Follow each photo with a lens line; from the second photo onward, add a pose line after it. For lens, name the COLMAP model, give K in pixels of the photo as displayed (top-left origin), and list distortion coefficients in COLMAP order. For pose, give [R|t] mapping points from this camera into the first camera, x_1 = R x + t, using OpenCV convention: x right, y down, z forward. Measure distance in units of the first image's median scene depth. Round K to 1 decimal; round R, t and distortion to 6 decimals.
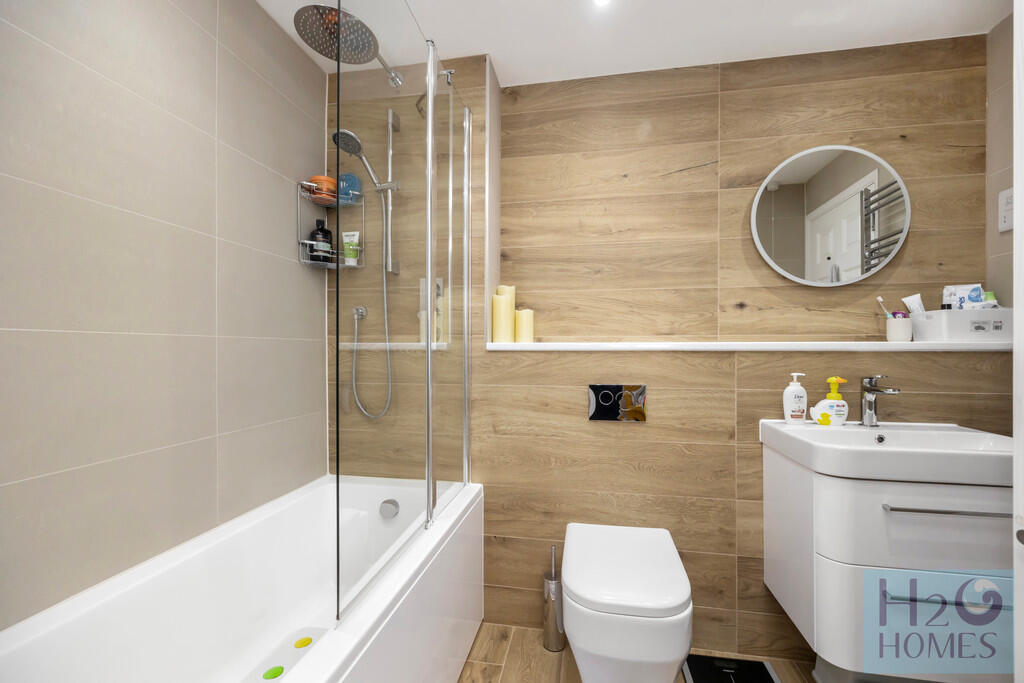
lens RADIAL K [[413.4, 0, 515.5], [0, 413.4, 346.1], [0, 0, 1]] dist [-0.009980, 0.000944]
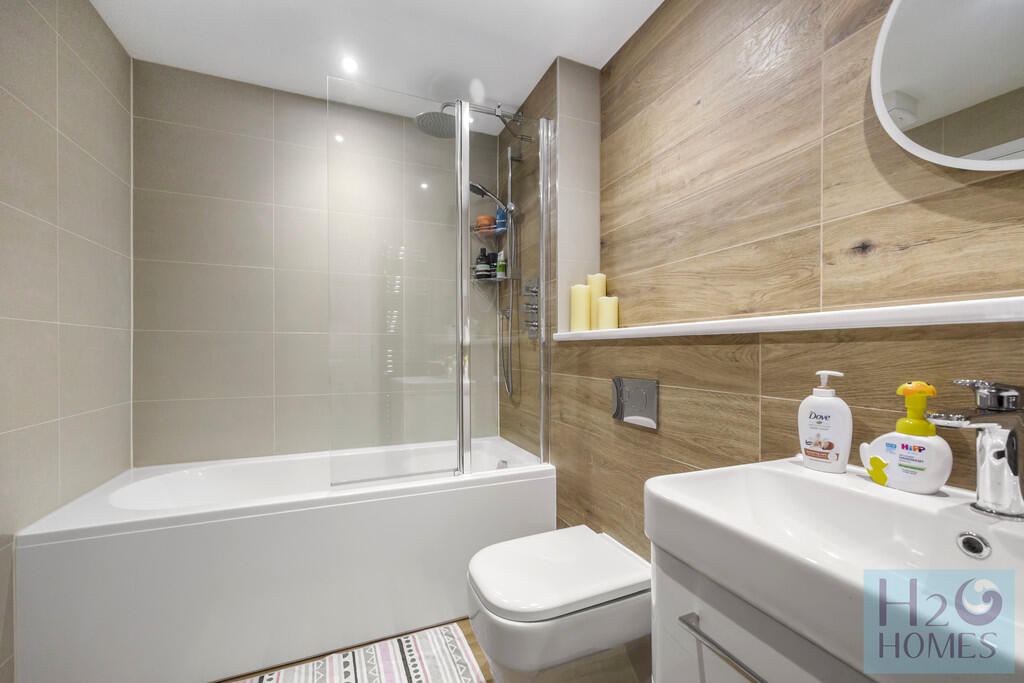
lens RADIAL K [[413.4, 0, 512.4], [0, 413.4, 351.9], [0, 0, 1]] dist [-0.009980, 0.000944]
pose [[0.552417, 0.002529, -0.833564, 0.732349], [0.007043, 0.999946, 0.007701, 0.028892], [0.833538, -0.010126, 0.552369, 0.321524]]
